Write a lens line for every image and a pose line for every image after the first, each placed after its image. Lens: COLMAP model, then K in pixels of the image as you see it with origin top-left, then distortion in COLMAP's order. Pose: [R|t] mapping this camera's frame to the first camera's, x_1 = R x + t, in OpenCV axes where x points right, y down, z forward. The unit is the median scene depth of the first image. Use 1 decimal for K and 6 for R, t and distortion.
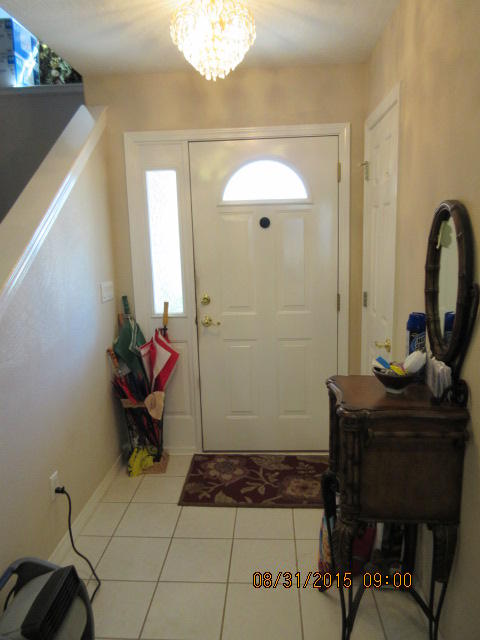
lens RADIAL K [[475.4, 0, 240.1], [0, 475.4, 320.6], [0, 0, 1]] dist [-0.011490, 0.006860]
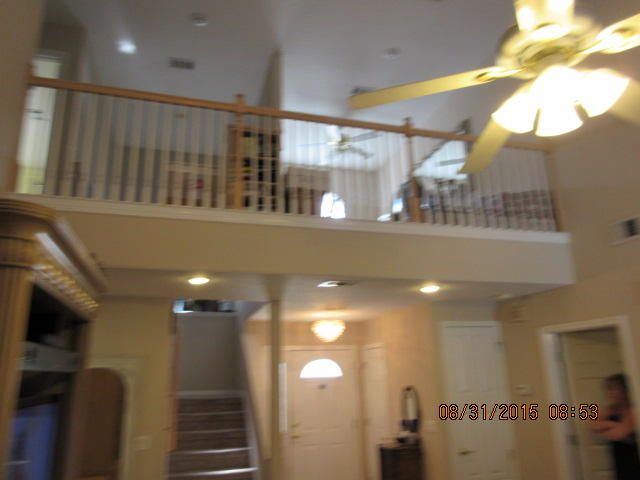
lens RADIAL K [[475.4, 0, 319.9], [0, 475.4, 240.3], [0, 0, 1]] dist [-0.011490, 0.006860]
pose [[0.941369, 0.097462, 0.322996, -0.777323], [0.057710, 0.896739, -0.438781, 0.160900], [-0.332408, 0.431694, 0.838537, -1.217131]]
